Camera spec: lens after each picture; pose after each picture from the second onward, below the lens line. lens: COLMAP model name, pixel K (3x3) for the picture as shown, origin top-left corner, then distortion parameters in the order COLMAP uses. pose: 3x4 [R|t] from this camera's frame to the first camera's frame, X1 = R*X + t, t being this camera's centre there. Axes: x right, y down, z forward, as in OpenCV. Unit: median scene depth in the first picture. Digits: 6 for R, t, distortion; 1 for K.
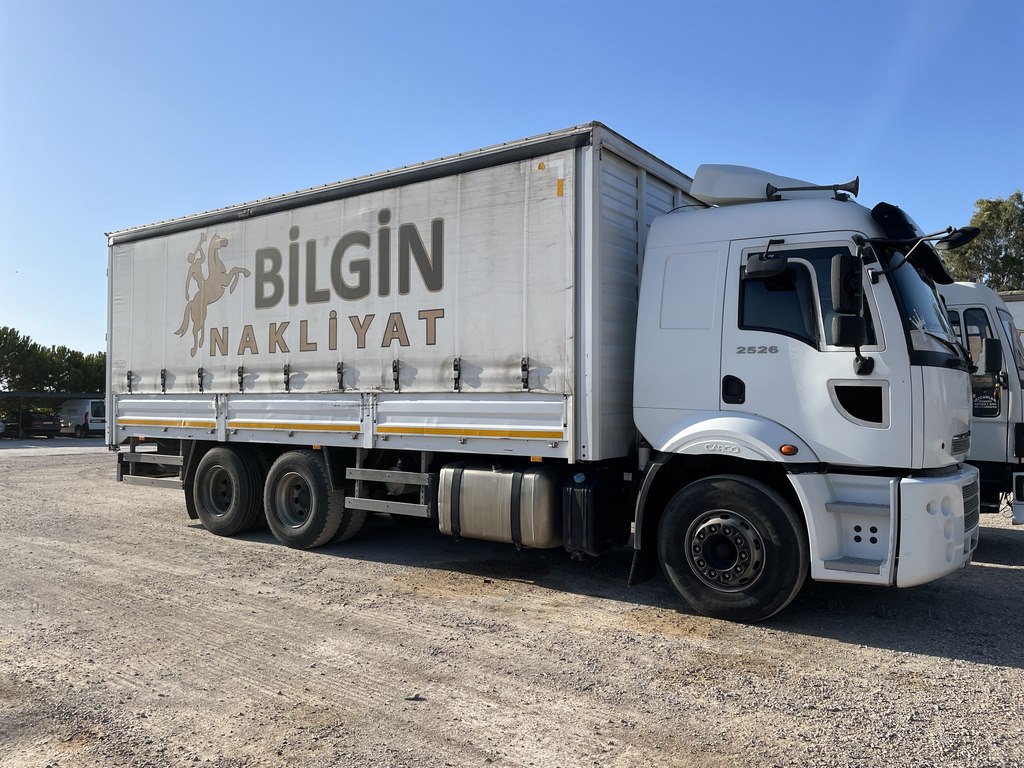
lens RADIAL K [[764.0, 0, 508.7], [0, 764.0, 384.3], [0, 0, 1]] dist [0.087003, -0.114647]
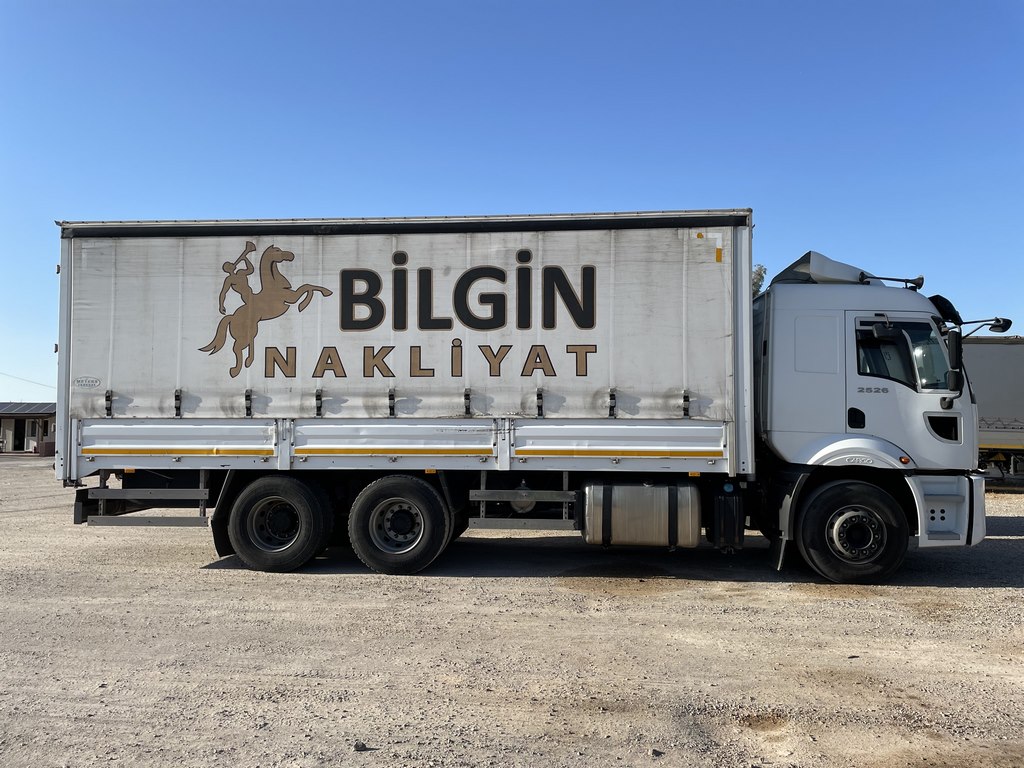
lens RADIAL K [[764.0, 0, 508.7], [0, 764.0, 384.3], [0, 0, 1]] dist [0.087003, -0.114647]
pose [[0.867218, 0.018492, 0.497585, -0.754247], [-0.009592, 0.999745, -0.020435, -0.015536], [-0.497836, 0.012949, 0.867175, 0.077721]]
